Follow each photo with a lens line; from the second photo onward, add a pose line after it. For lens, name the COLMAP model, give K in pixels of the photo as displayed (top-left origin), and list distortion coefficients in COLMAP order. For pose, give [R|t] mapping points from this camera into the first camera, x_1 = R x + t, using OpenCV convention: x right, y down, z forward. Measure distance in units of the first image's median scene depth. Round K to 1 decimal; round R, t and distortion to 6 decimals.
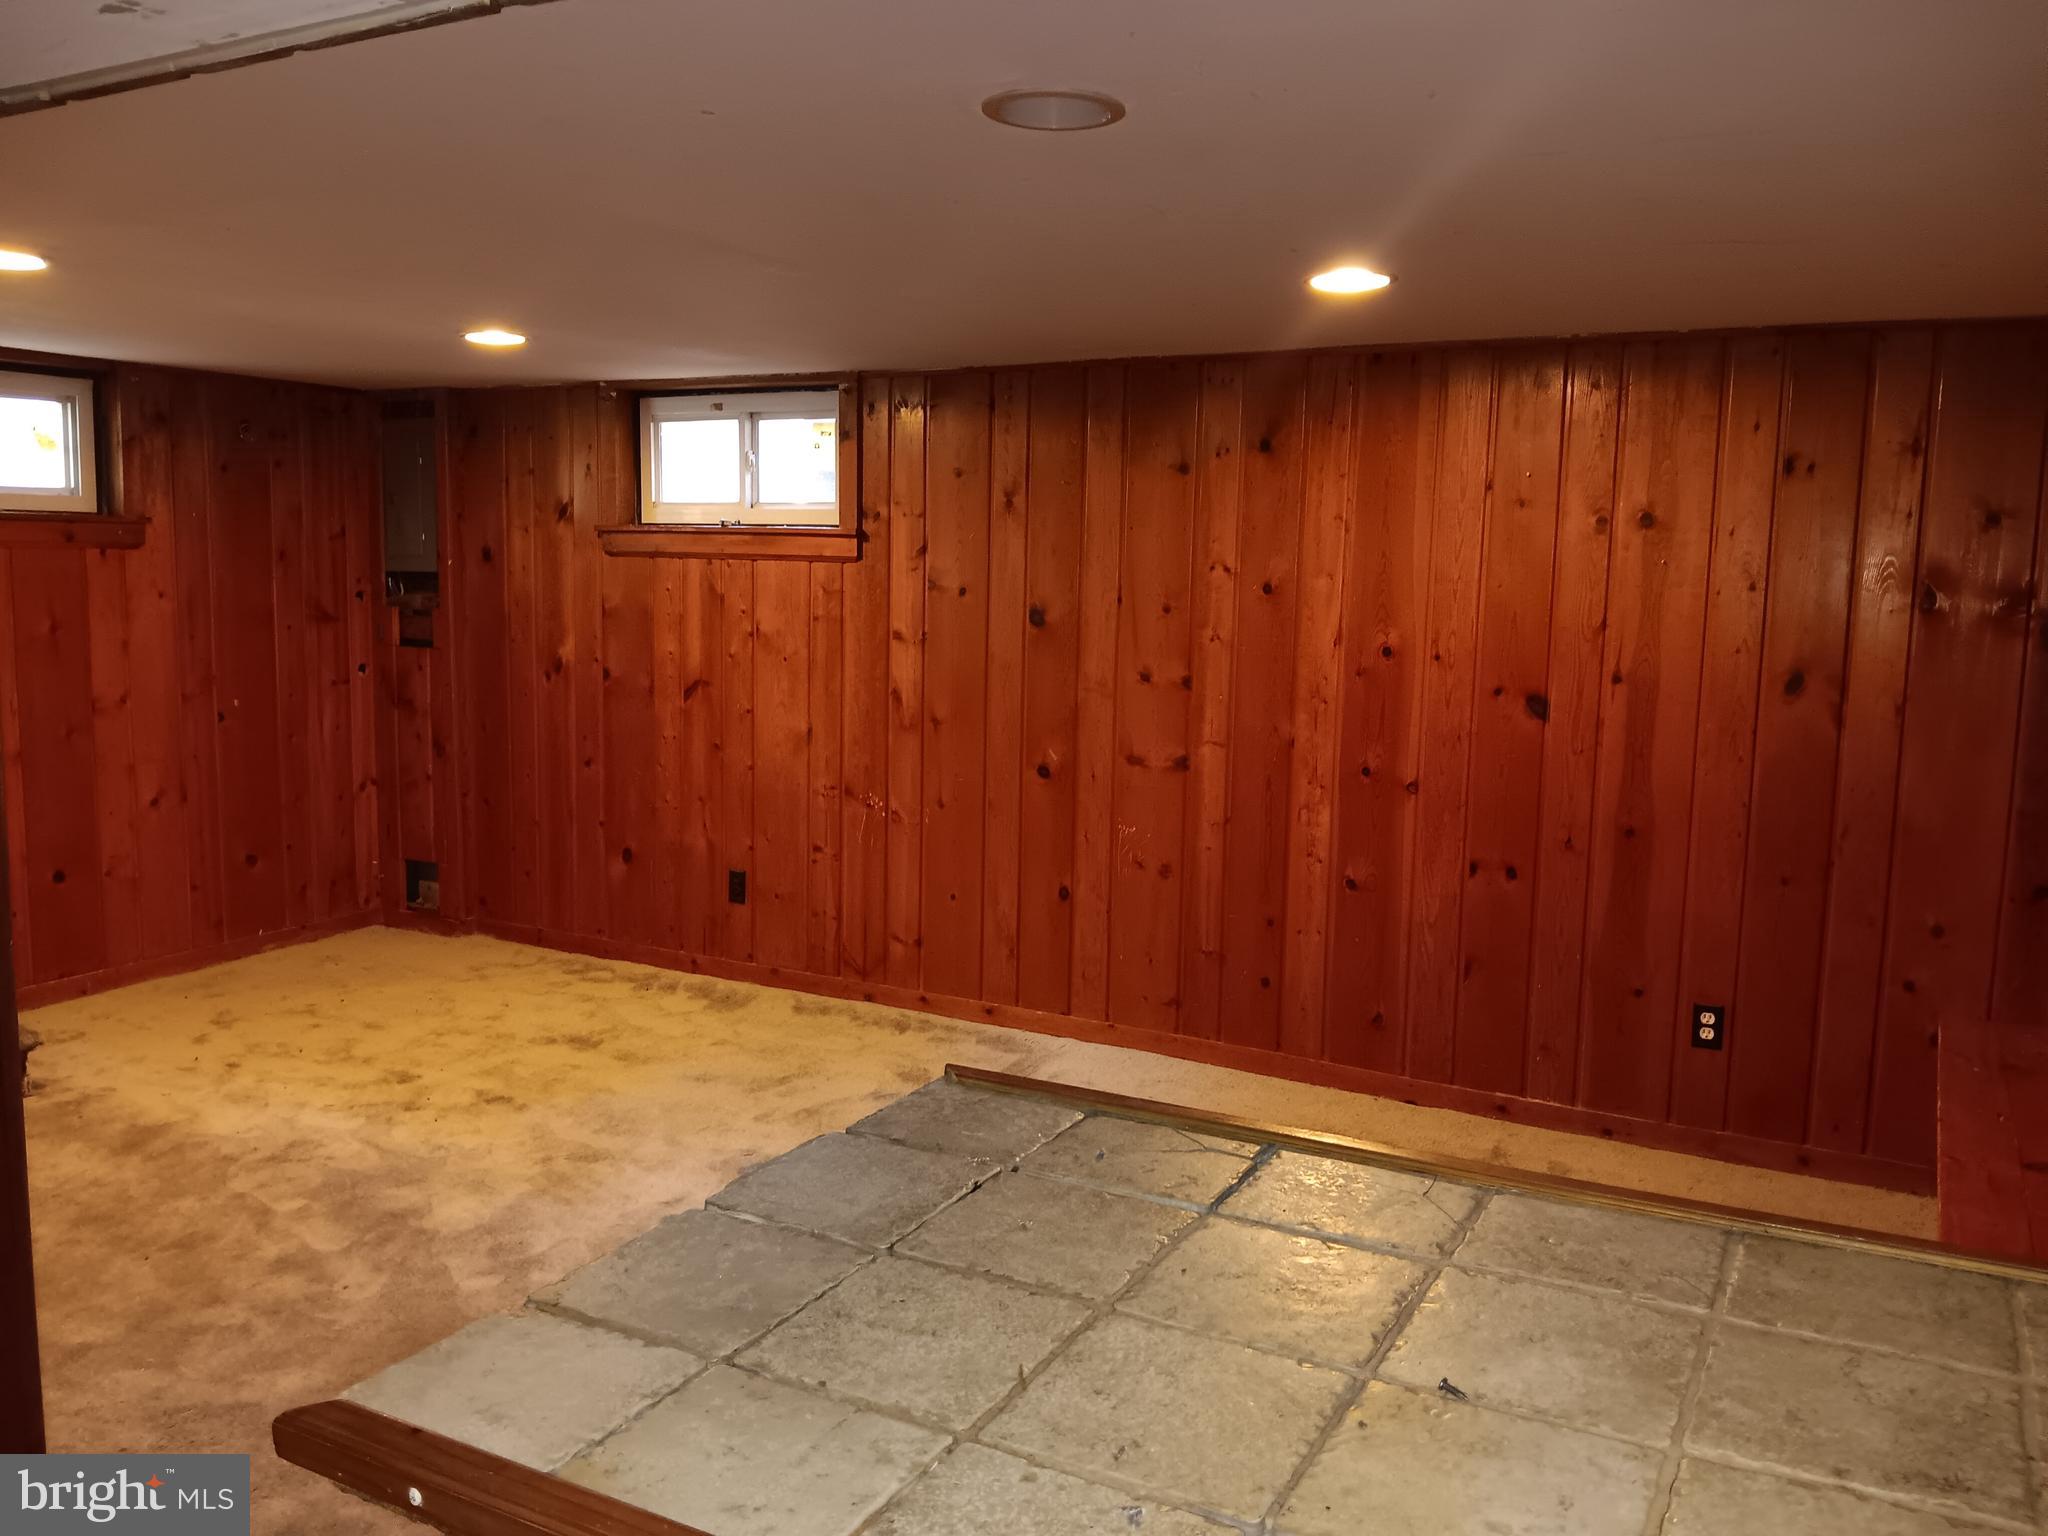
lens RADIAL K [[1580.5, 0, 1025.6], [0, 1580.5, 757.3], [0, 0, 1]] dist [0.106869, -0.264027]
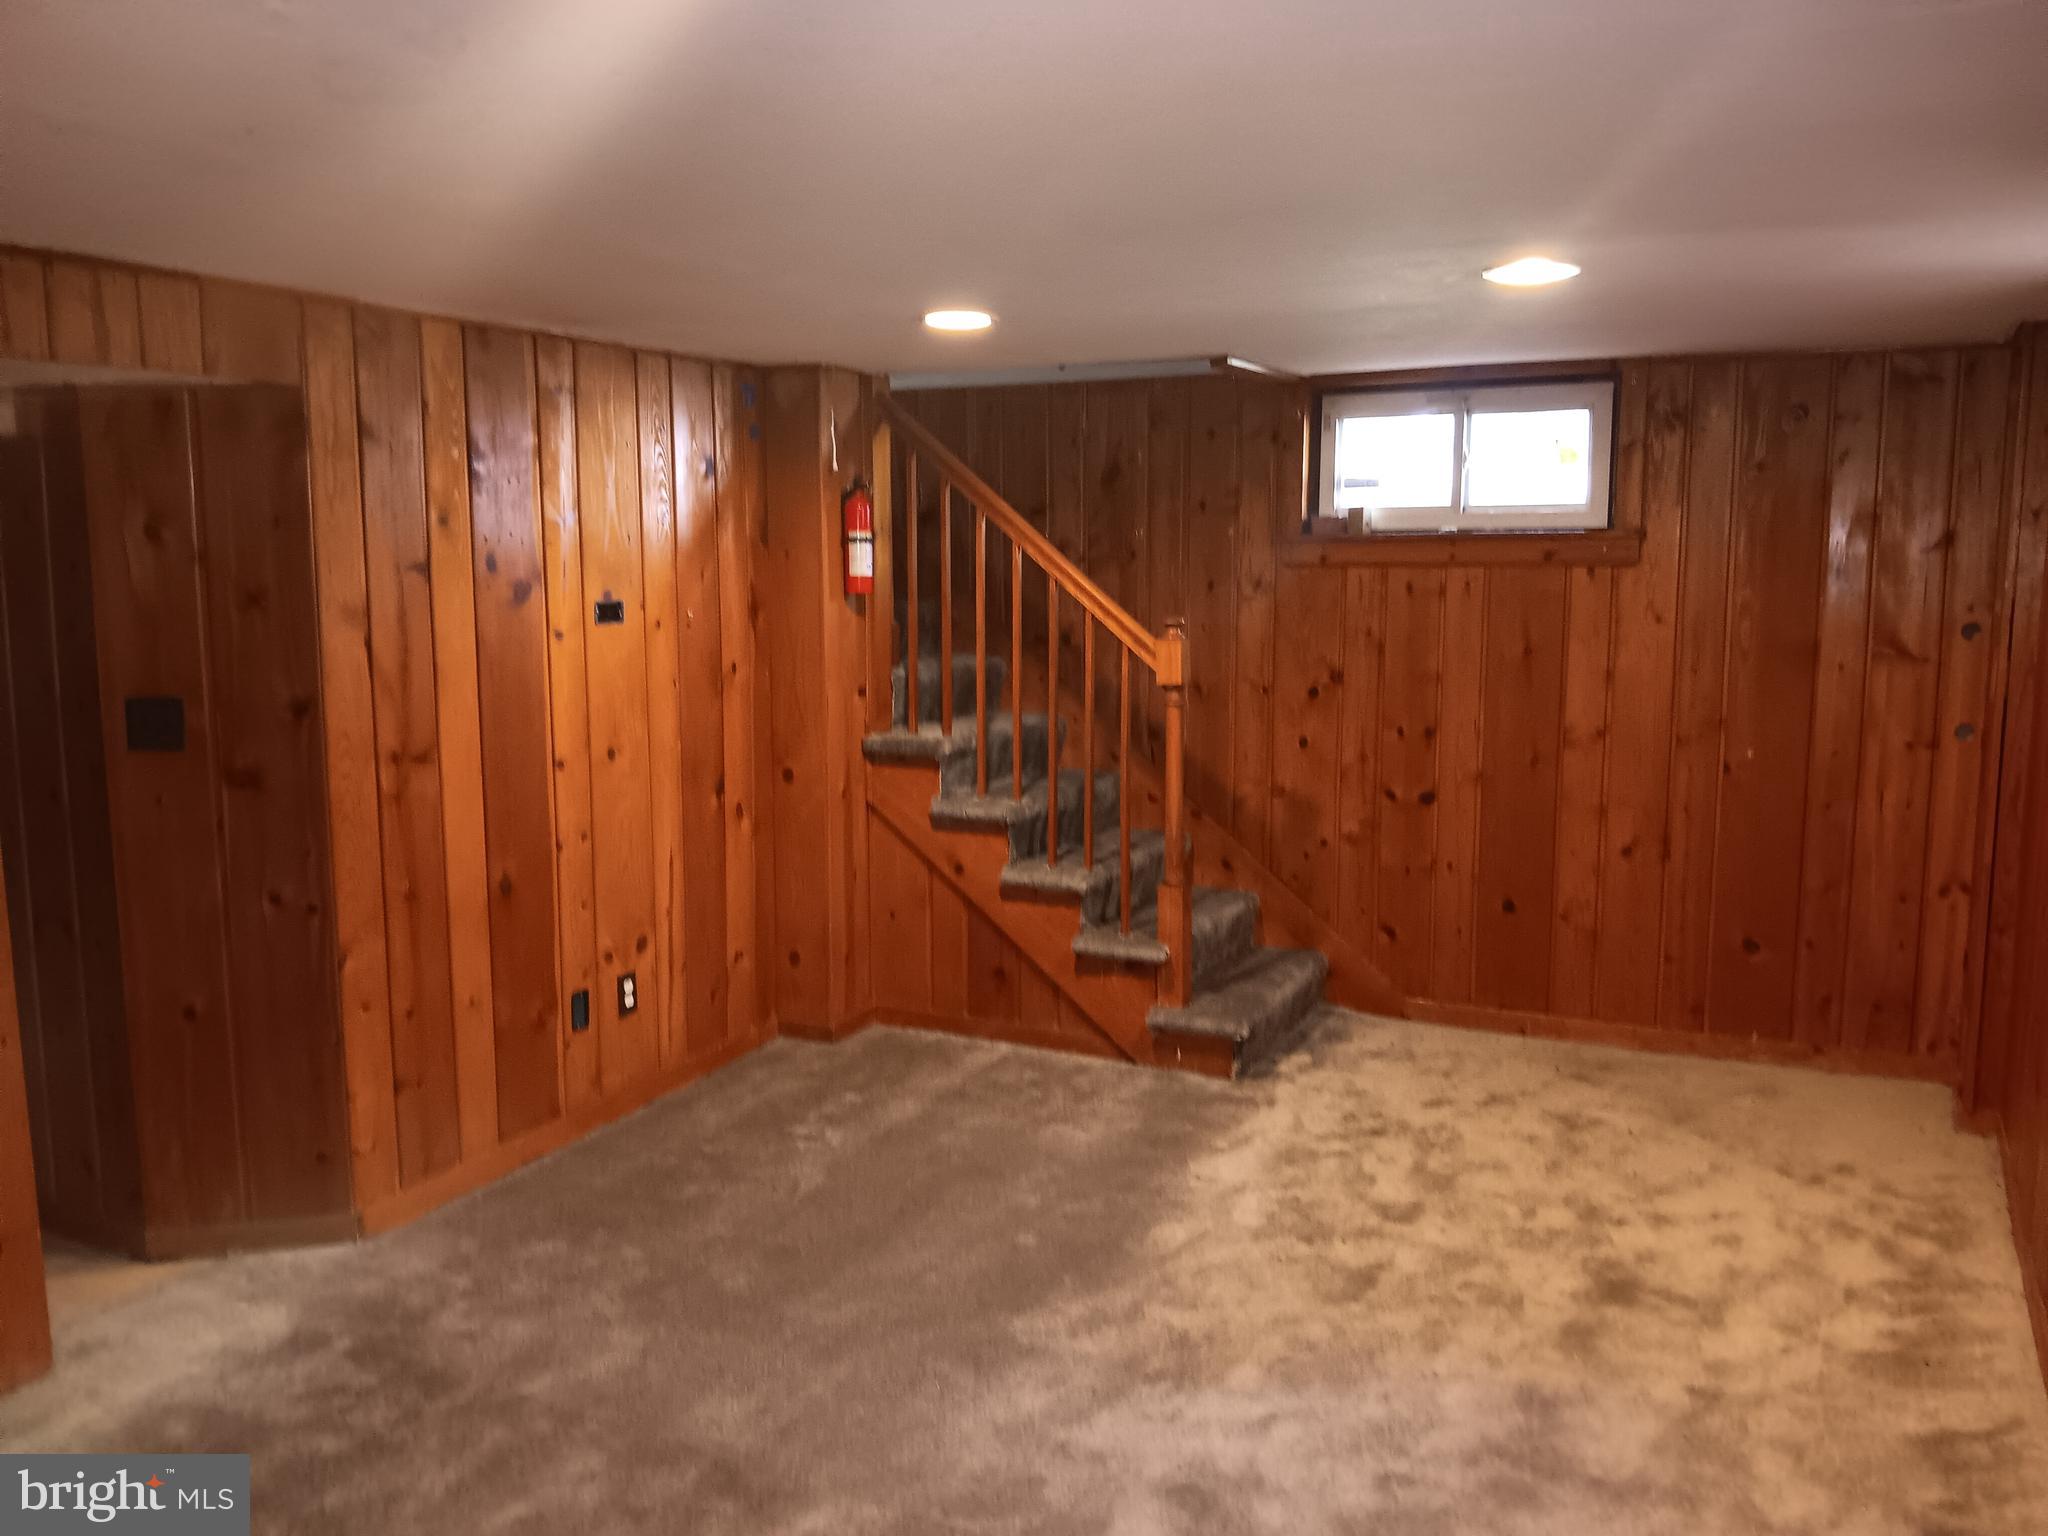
lens RADIAL K [[1602.3, 0, 1017.6], [0, 1602.3, 763.1], [0, 0, 1]] dist [0.035989, -0.091022]
pose [[0.023668, 0.114639, -0.993125, 0.346392], [-0.115776, 0.987034, 0.111176, -0.084414], [0.992993, 0.112349, 0.036633, 0.646763]]
